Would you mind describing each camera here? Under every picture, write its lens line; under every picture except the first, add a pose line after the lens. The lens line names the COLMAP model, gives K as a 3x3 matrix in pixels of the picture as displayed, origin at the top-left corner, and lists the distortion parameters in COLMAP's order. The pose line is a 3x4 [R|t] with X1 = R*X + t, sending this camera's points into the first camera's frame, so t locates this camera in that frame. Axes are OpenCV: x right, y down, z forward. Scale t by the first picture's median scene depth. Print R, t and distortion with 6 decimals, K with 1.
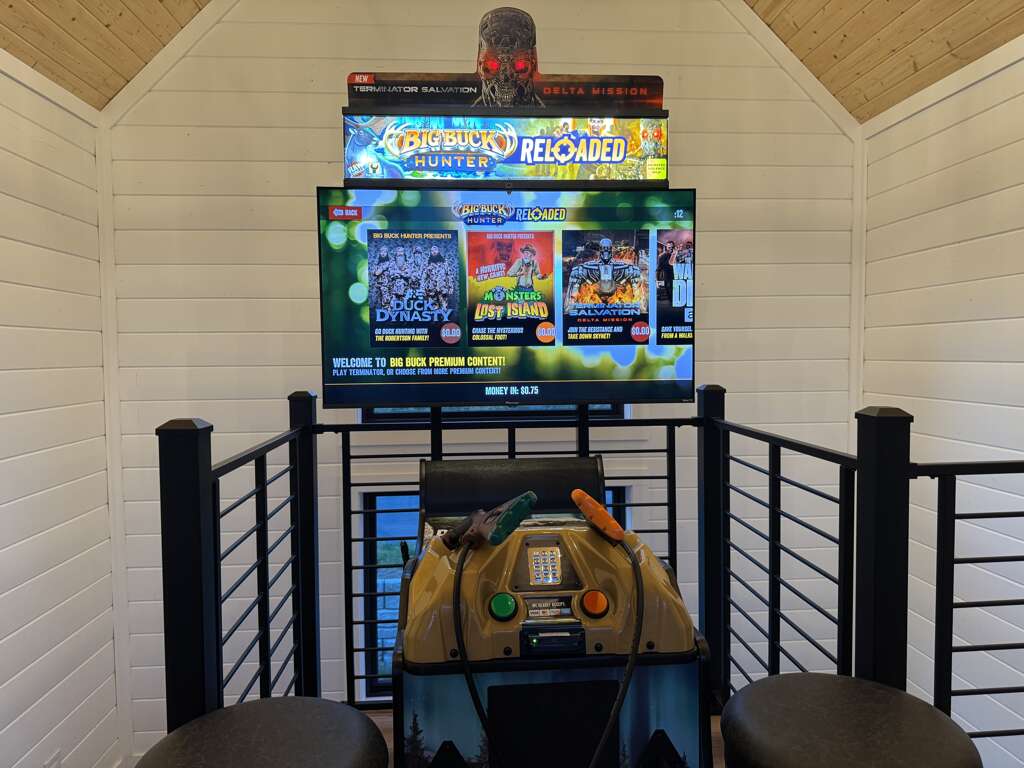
lens RADIAL K [[721.1, 0, 511.5], [0, 721.1, 389.1], [0, 0, 1]] dist [0.044226, -0.065705]
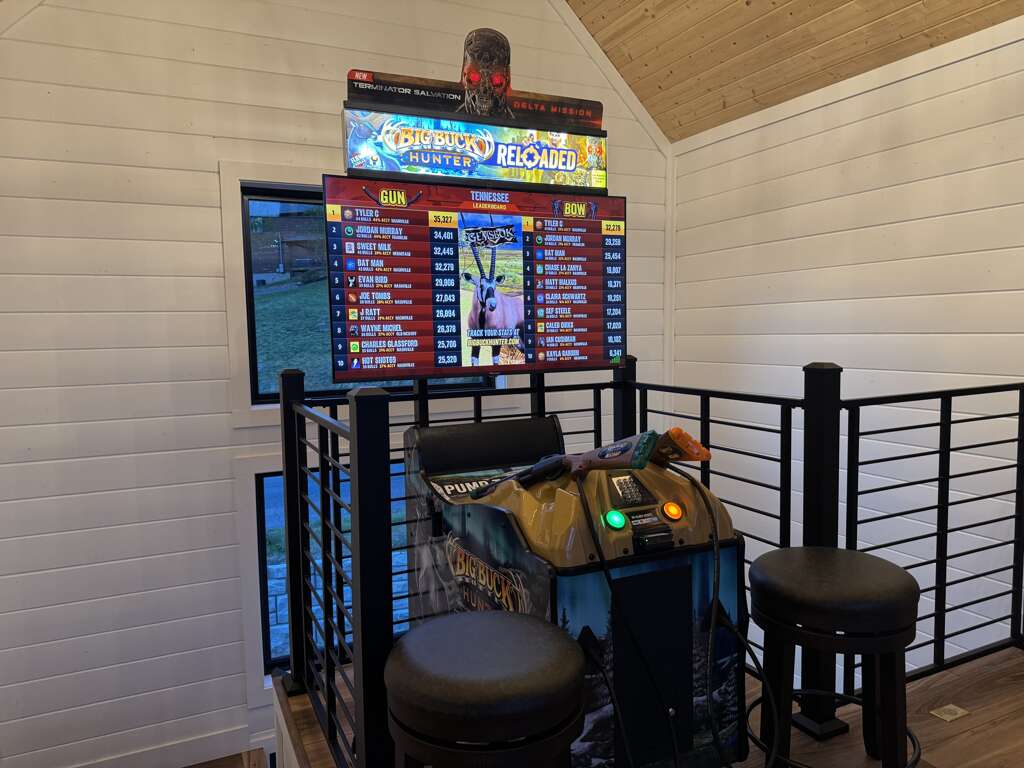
lens RADIAL K [[721.1, 0, 511.5], [0, 721.1, 389.1], [0, 0, 1]] dist [0.044226, -0.065705]
pose [[0.929821, -0.037203, 0.366127, -0.404101], [0.027600, 0.999125, 0.031430, 0.009287], [-0.366975, -0.019119, 0.930034, -0.091795]]
